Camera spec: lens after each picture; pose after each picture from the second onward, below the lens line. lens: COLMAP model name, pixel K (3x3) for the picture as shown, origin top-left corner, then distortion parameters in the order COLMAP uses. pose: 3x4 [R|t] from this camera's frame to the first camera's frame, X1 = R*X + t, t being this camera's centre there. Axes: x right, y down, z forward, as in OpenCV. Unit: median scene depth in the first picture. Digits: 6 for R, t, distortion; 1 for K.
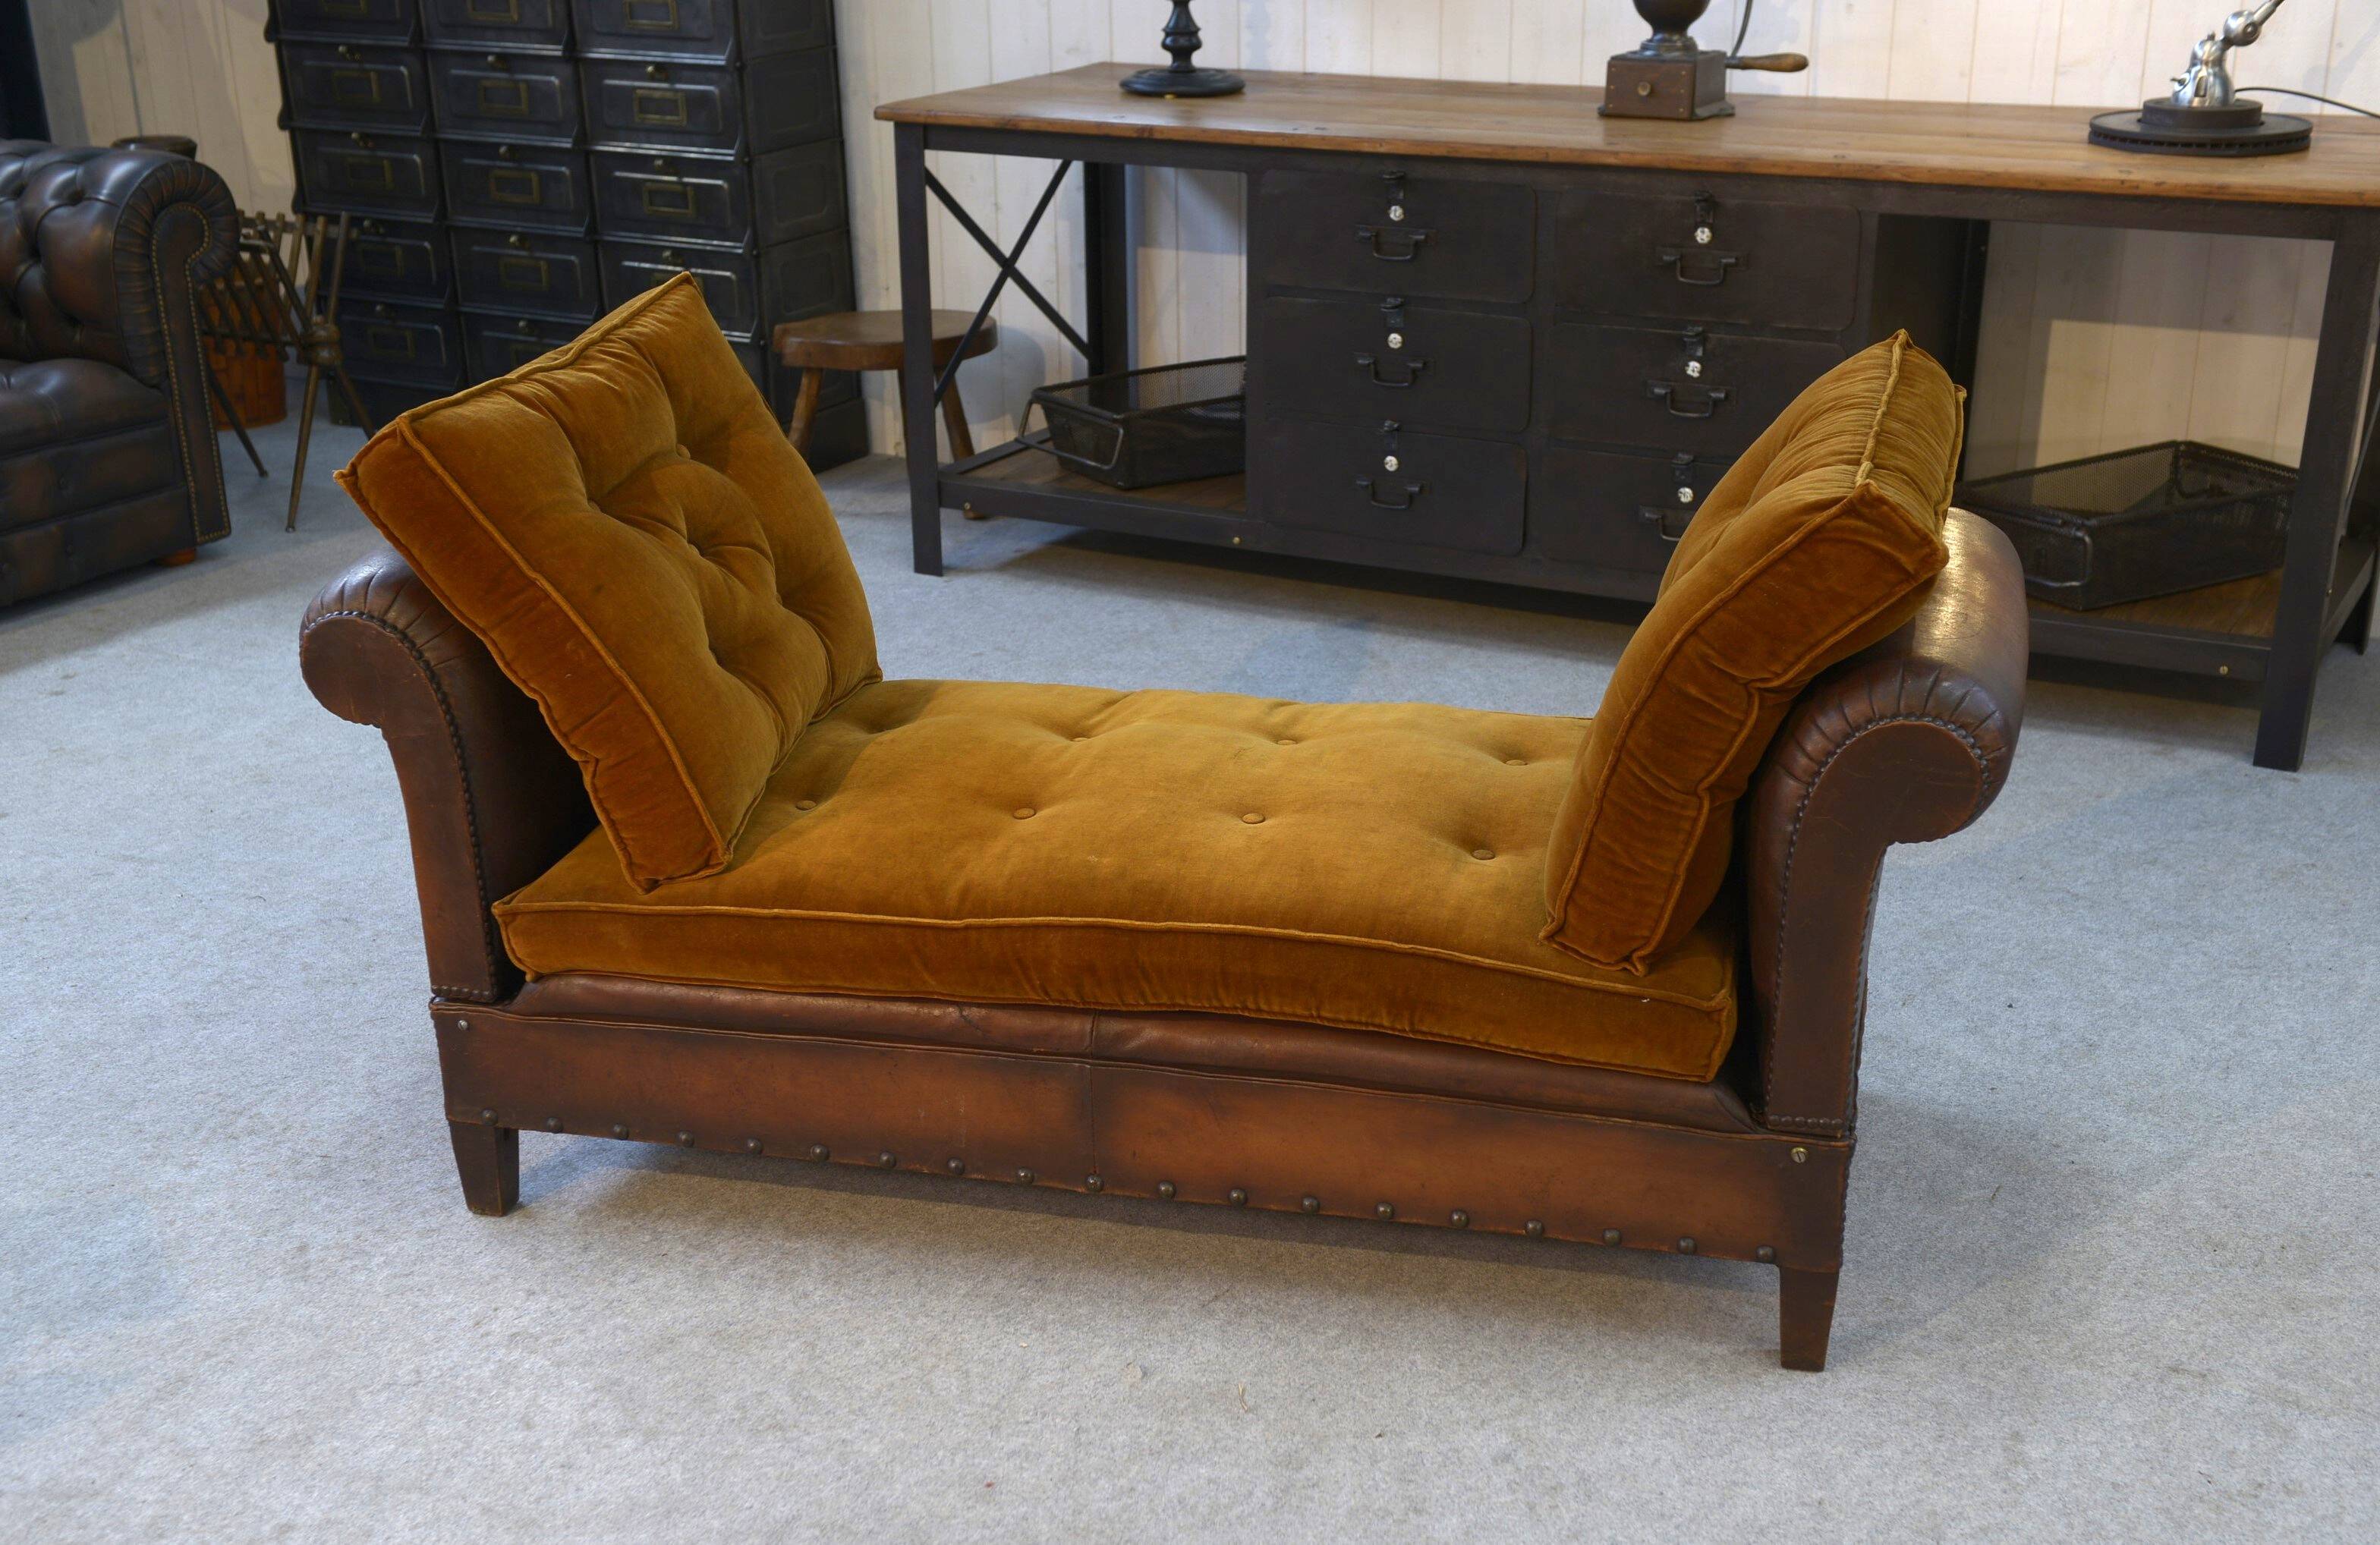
lens RADIAL K [[2892.0, 0, 1181.9], [0, 2892.0, 930.4], [0, 0, 1]] dist [0.045940, 0.023809]
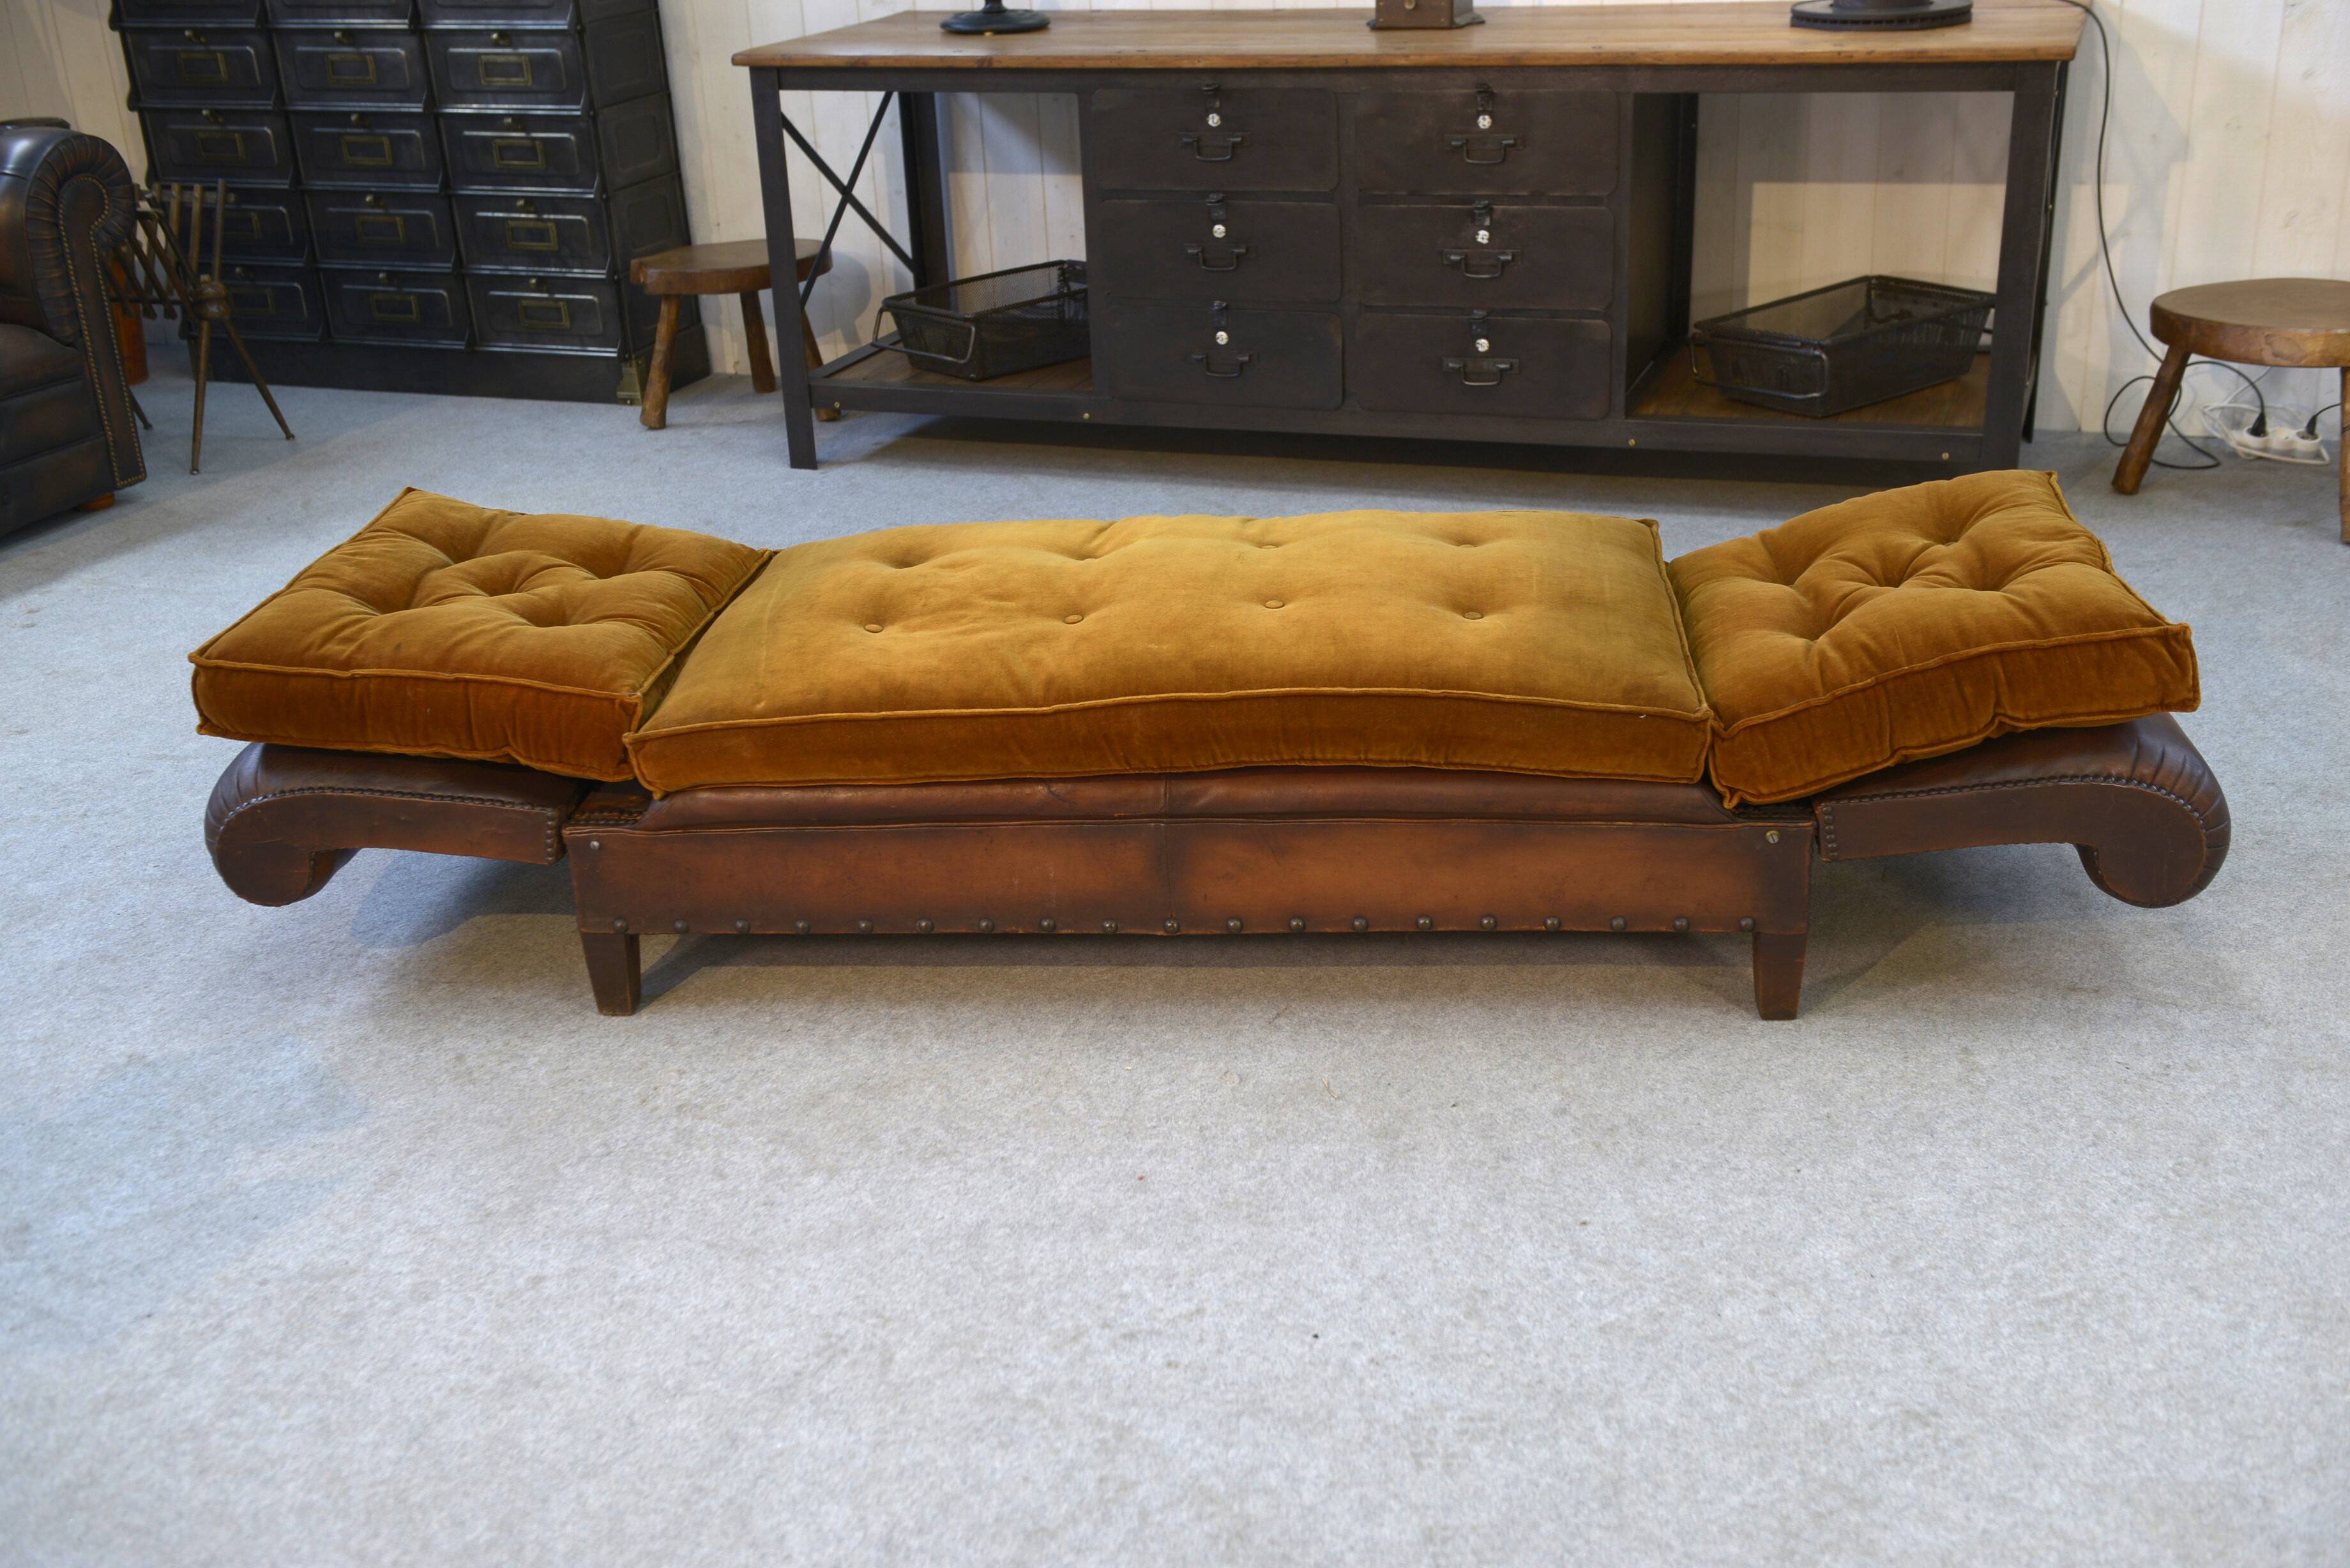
lens RADIAL K [[2613.3, 0, 1175.0], [0, 2613.3, 784.0], [0, 0, 1]] dist [0.068854, 0.026025]
pose [[0.987295, -0.087758, 0.132468, -0.165857], [0.090033, 0.995875, -0.011272, 0.043062], [-0.130933, 0.023055, 0.991123, -0.046719]]
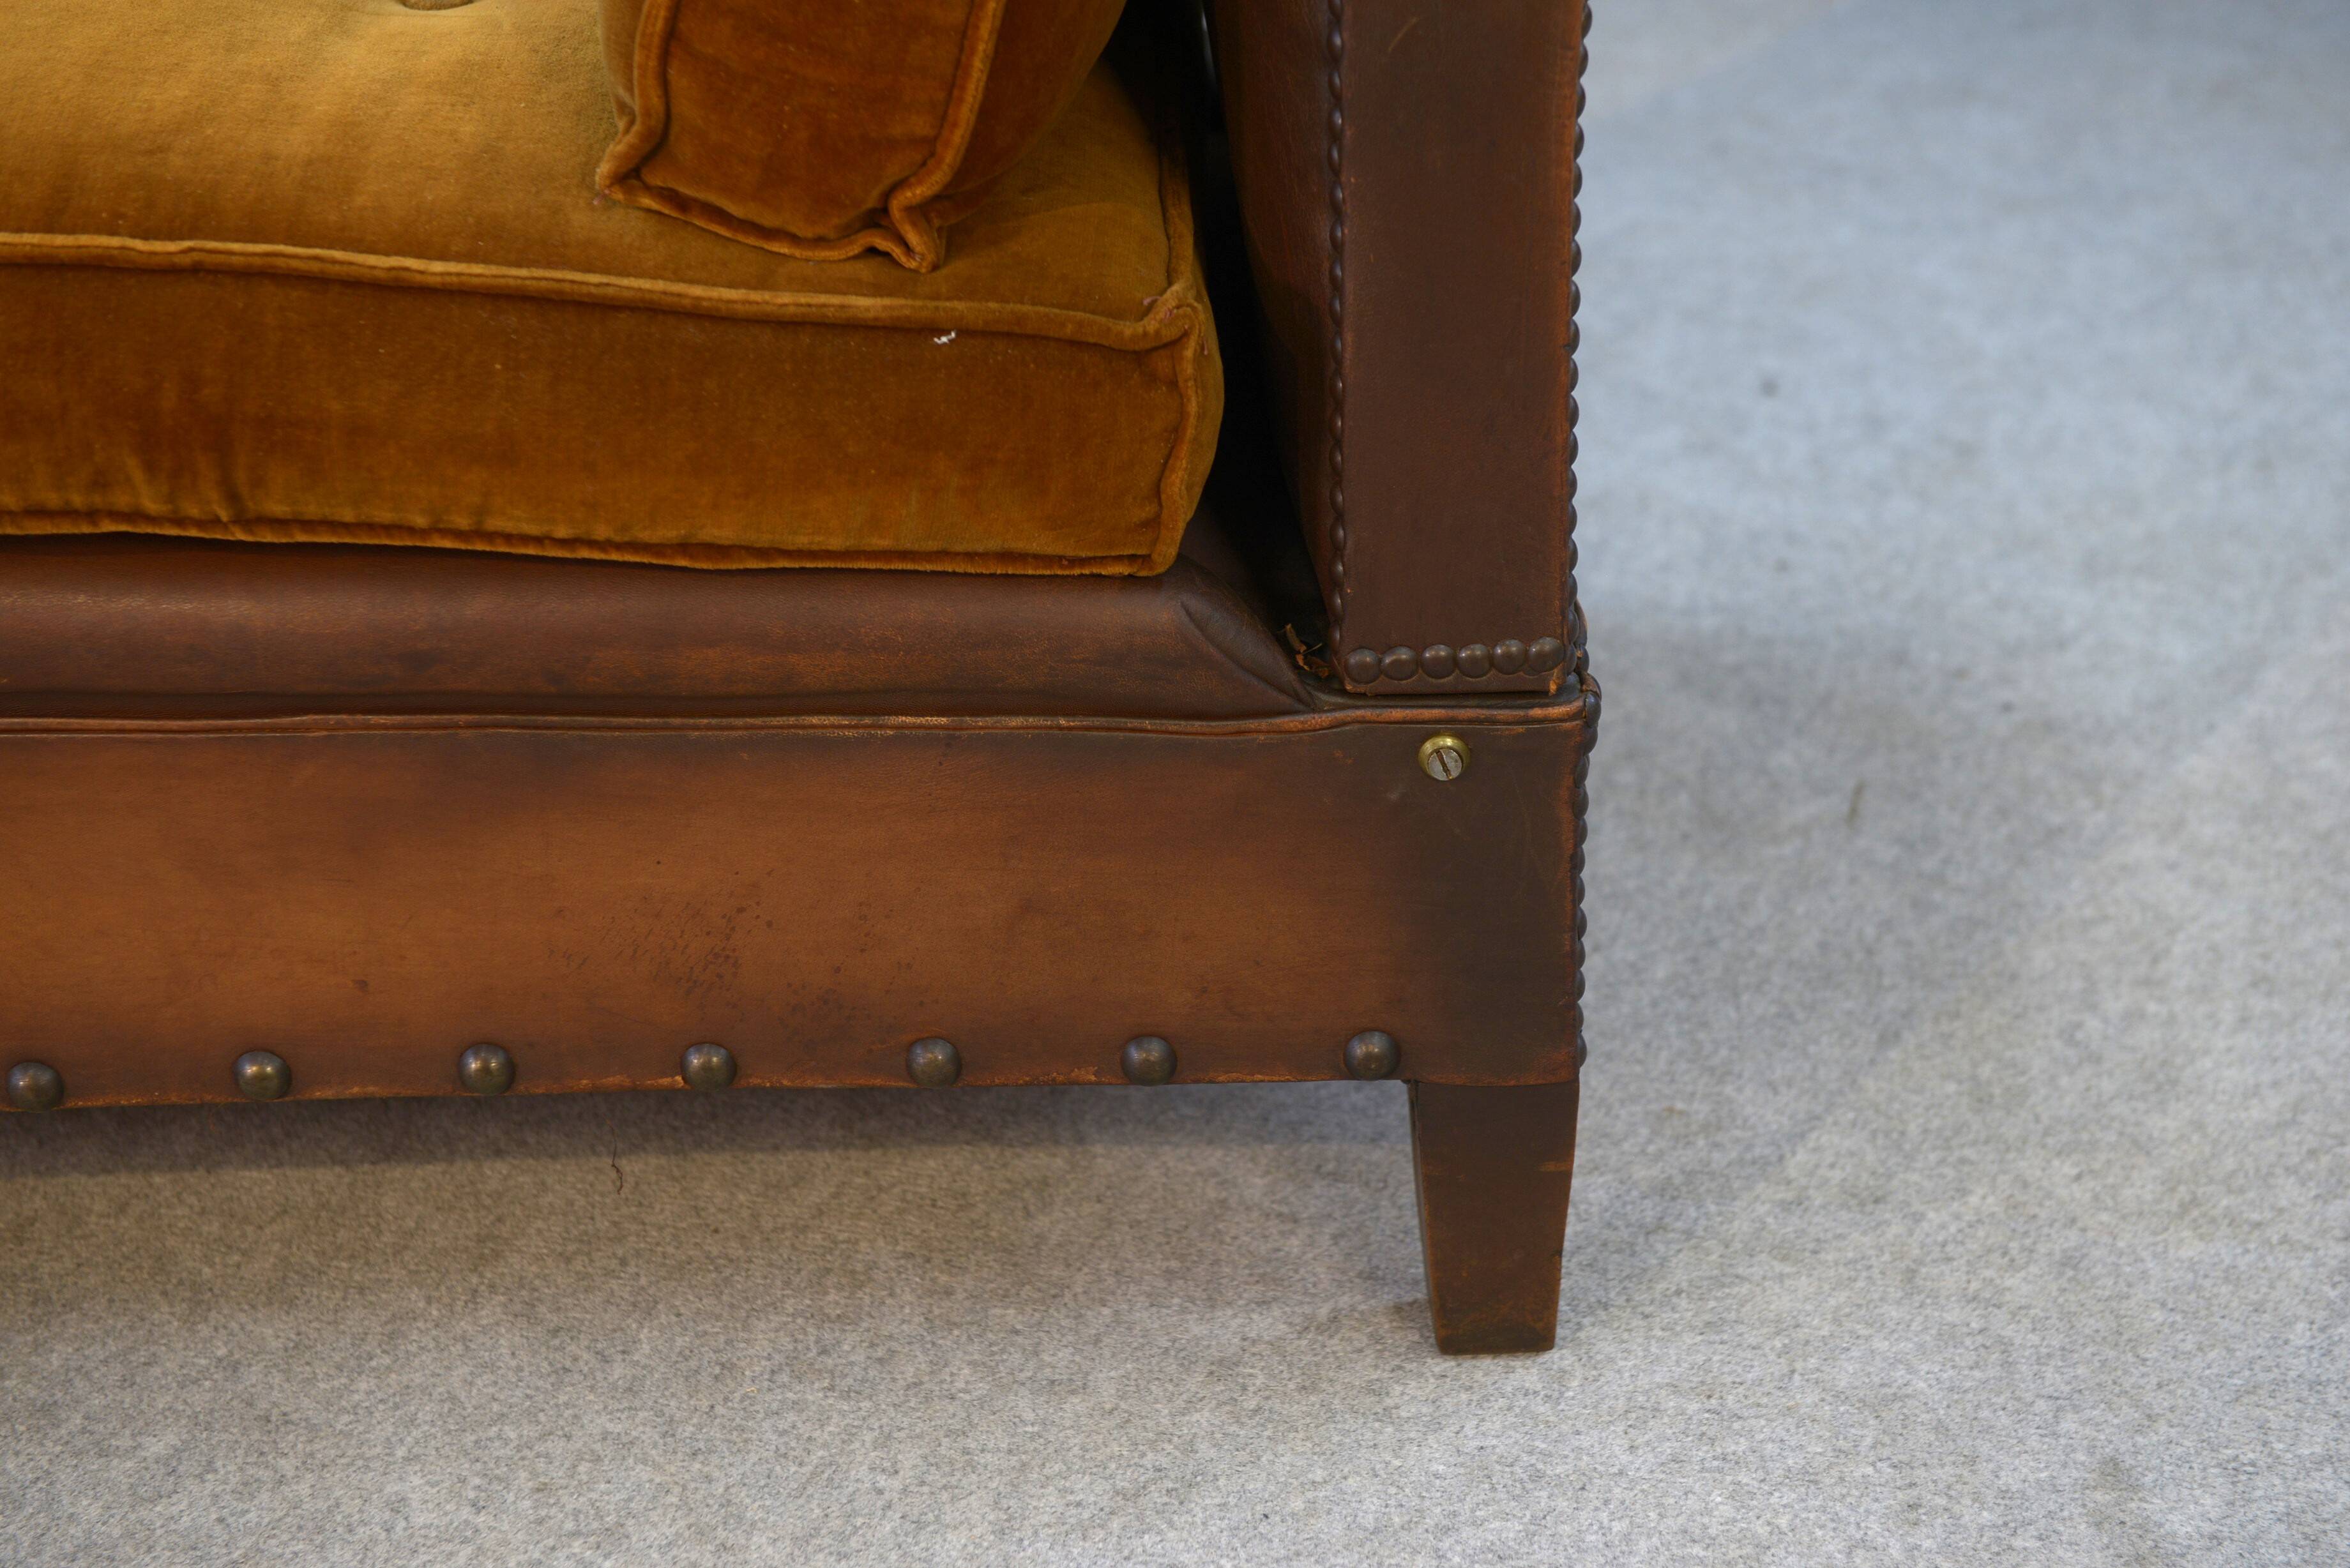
lens RADIAL K [[3781.8, 0, 1175.0], [0, 3781.8, 784.0], [0, 0, 1]] dist [0.139912, -0.090085]
pose [[0.973529, -0.120885, 0.193979, 0.090875], [0.108917, 0.991493, 0.071261, 0.043066], [-0.200943, -0.048247, 0.978414, 0.542058]]
